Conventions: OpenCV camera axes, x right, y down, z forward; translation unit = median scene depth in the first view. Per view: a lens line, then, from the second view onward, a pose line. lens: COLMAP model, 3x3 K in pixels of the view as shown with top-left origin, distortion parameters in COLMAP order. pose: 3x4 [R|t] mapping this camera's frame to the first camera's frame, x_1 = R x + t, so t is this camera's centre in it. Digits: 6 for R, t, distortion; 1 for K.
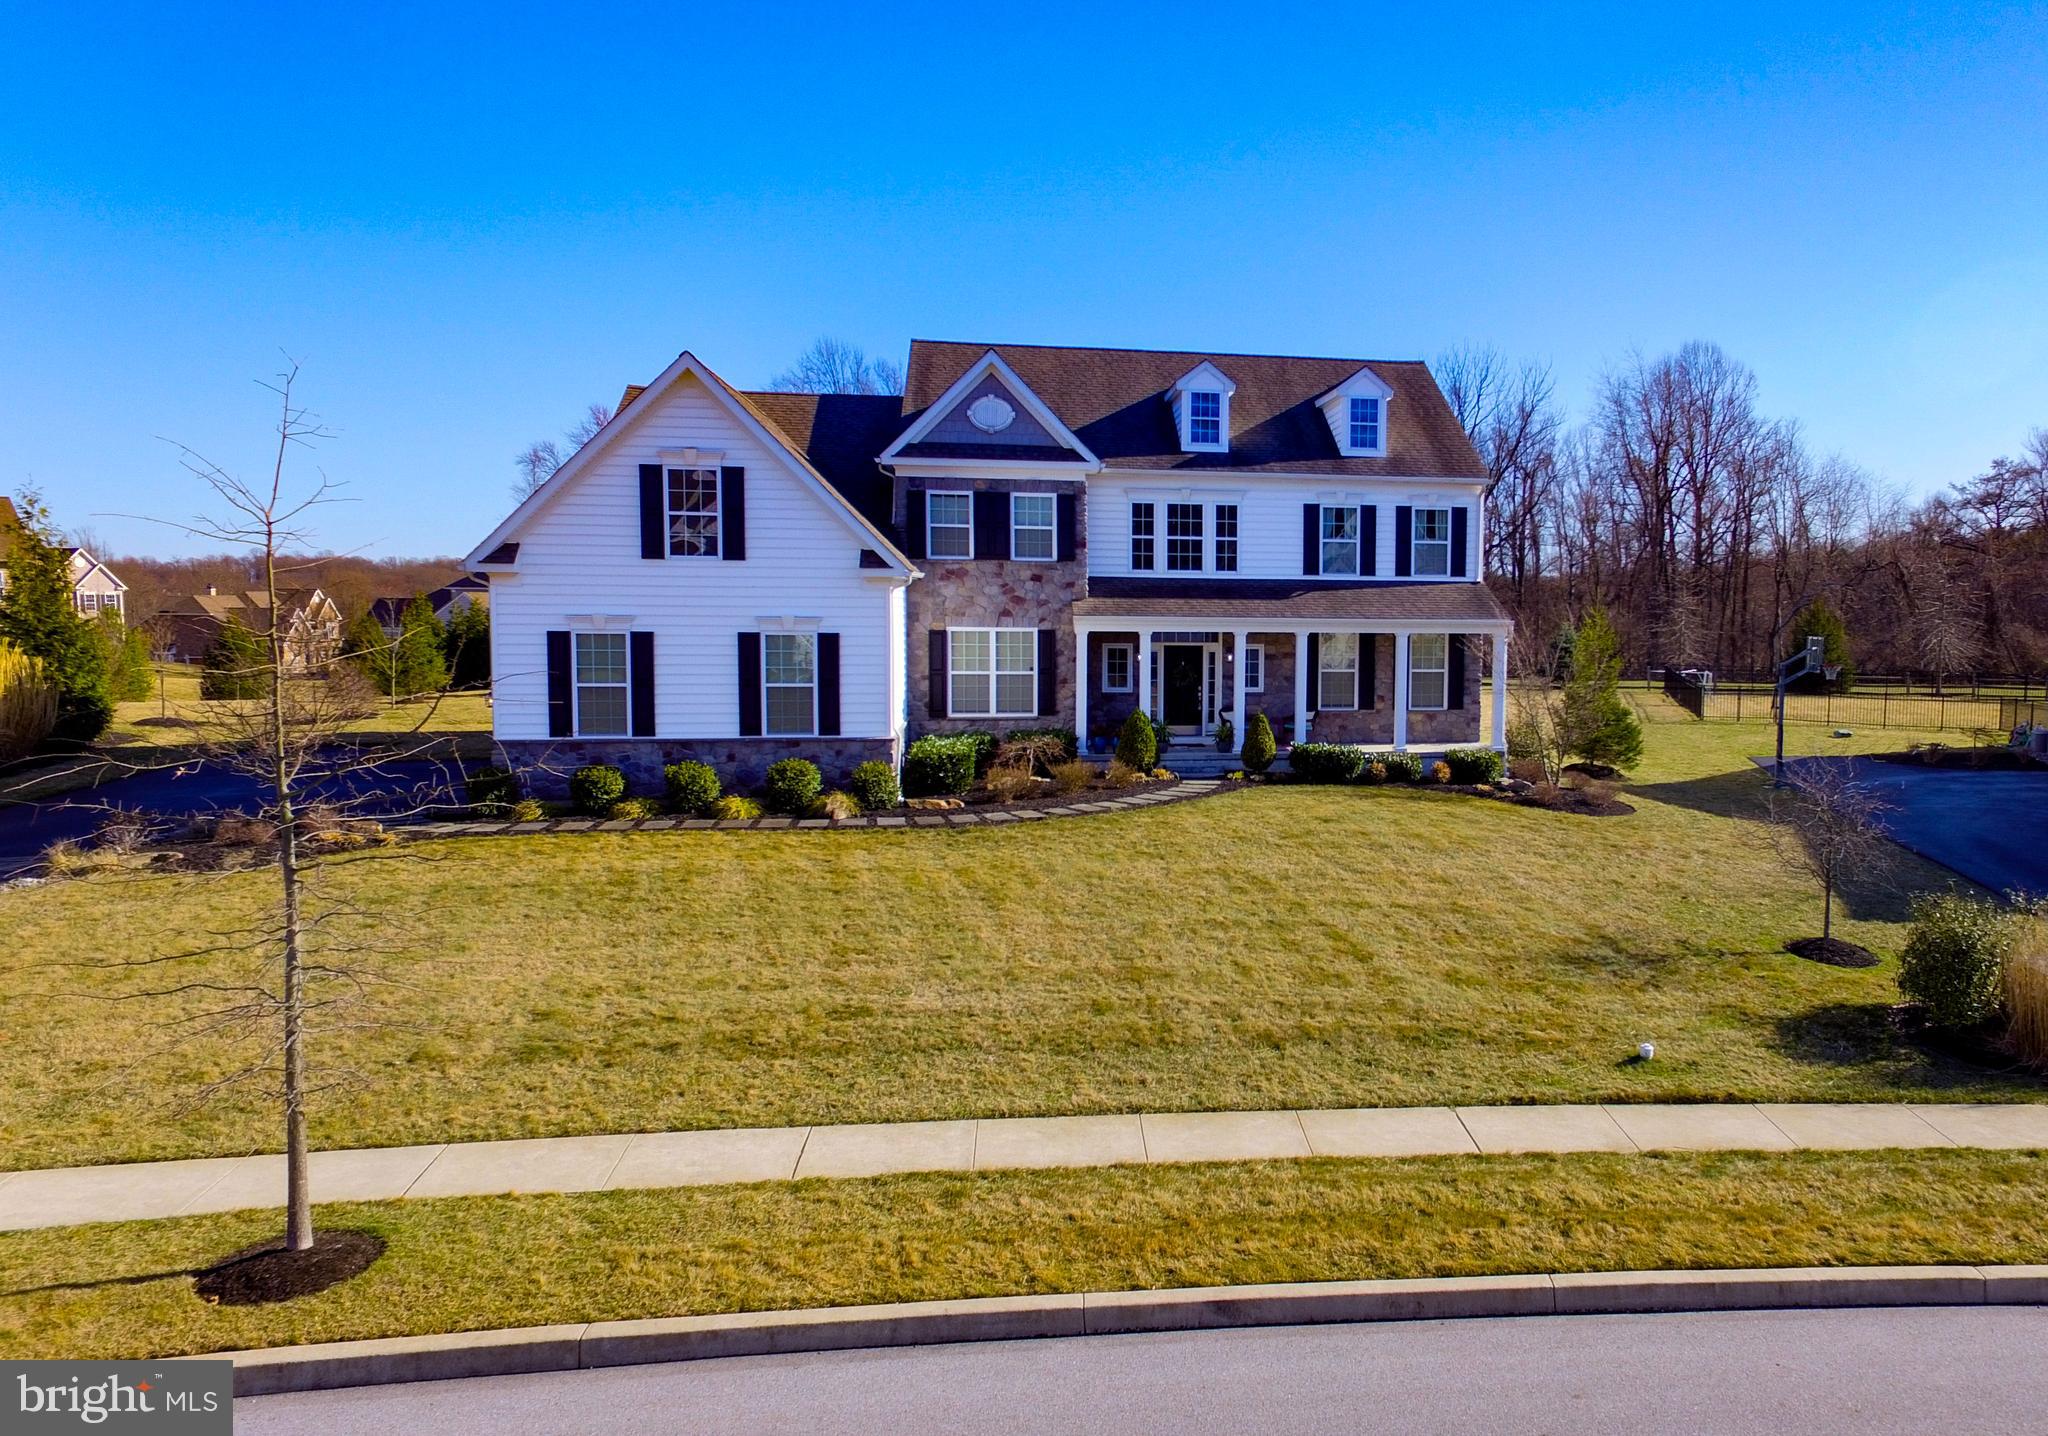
lens RADIAL K [[1476.2, 0, 1291.2], [0, 1476.2, 714.2], [0, 0, 1]] dist [-0.003968, 0.004141]
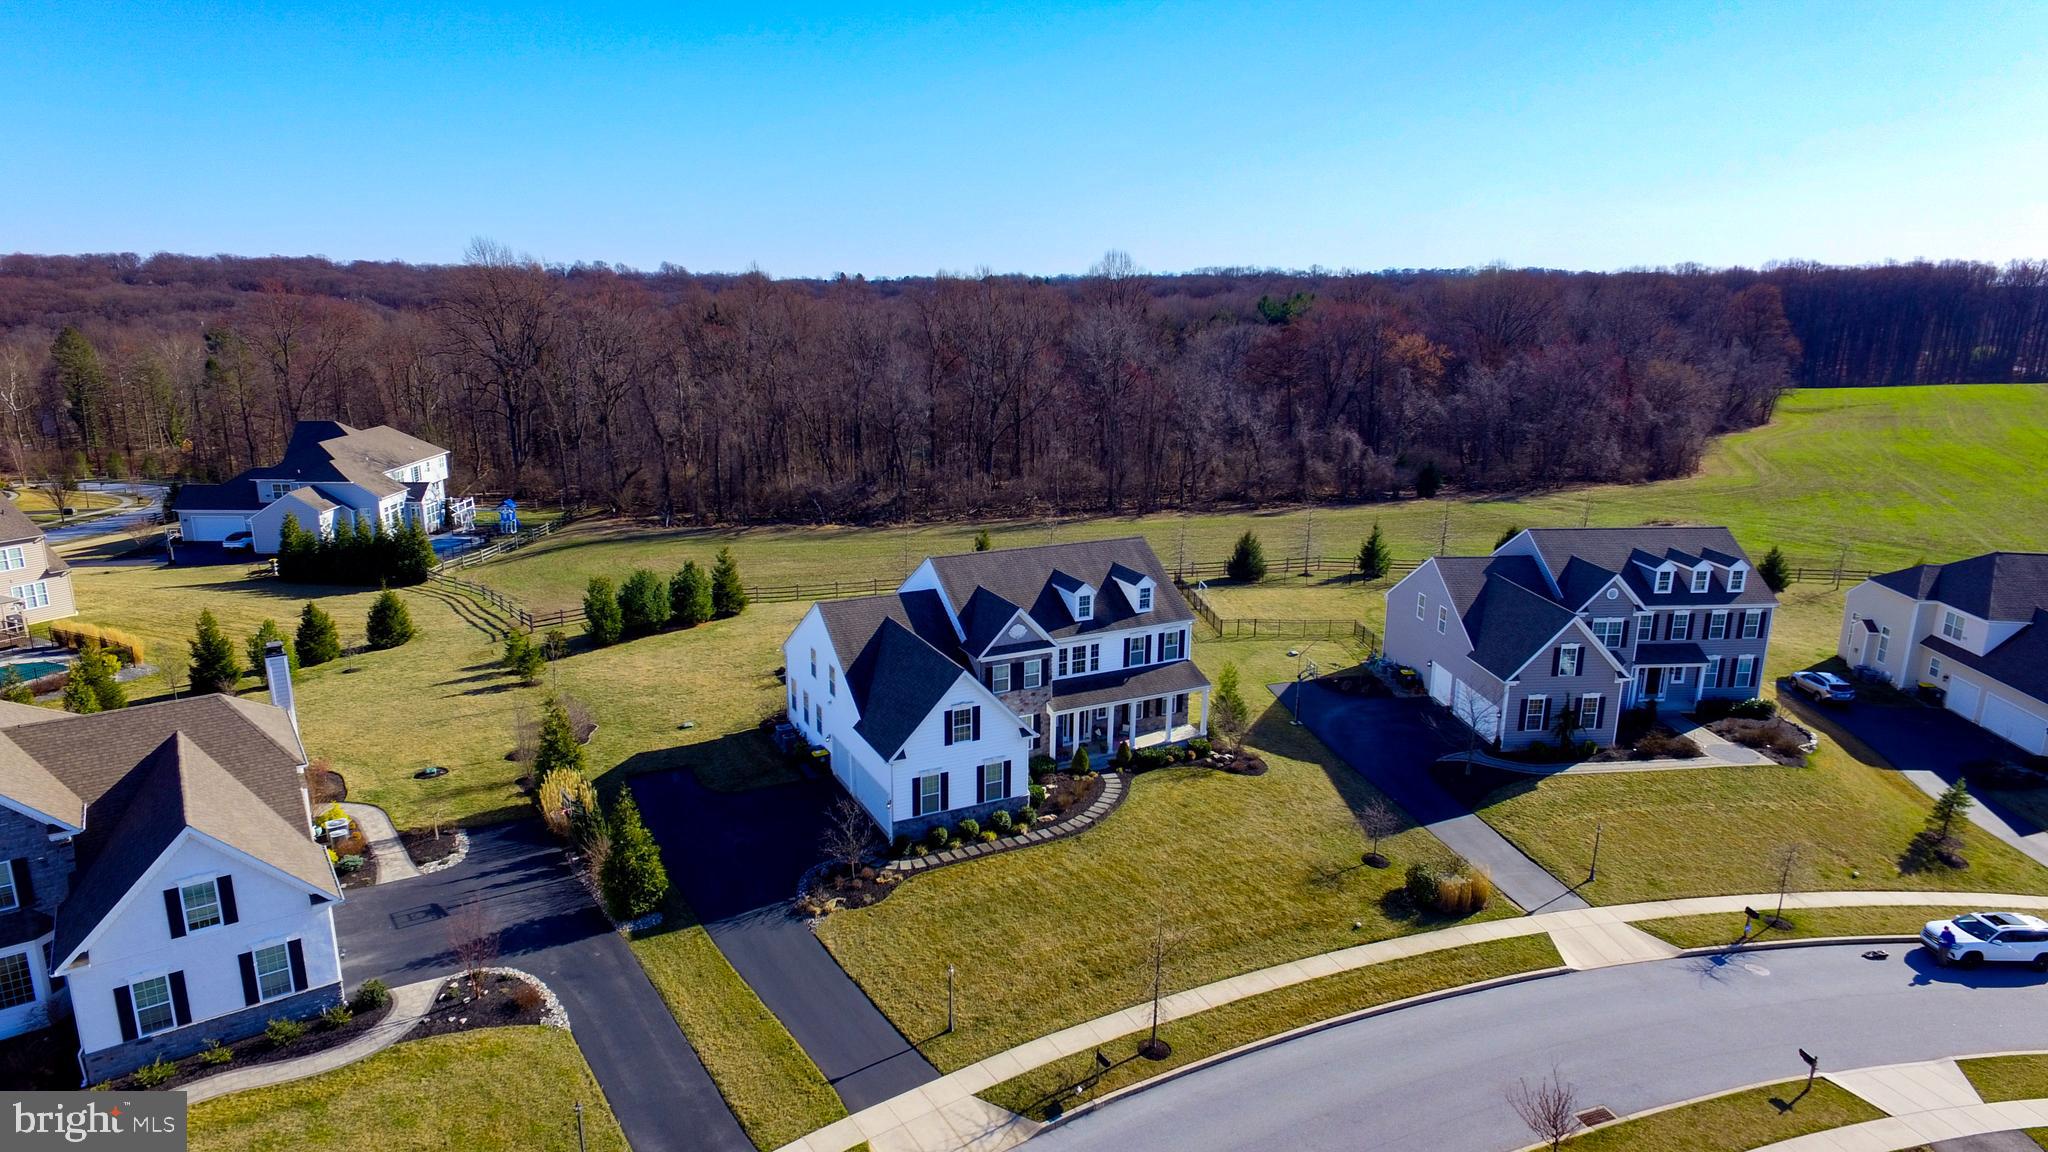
lens RADIAL K [[1185.8, 0, 1032.4], [0, 1185.8, 565.7], [0, 0, 1]] dist [-0.010106, 0.008725]
pose [[0.961339, -0.063614, 0.267919, -0.671629], [0.019545, 0.986259, 0.164045, -0.608389], [-0.274673, -0.152466, 0.949373, -0.769708]]
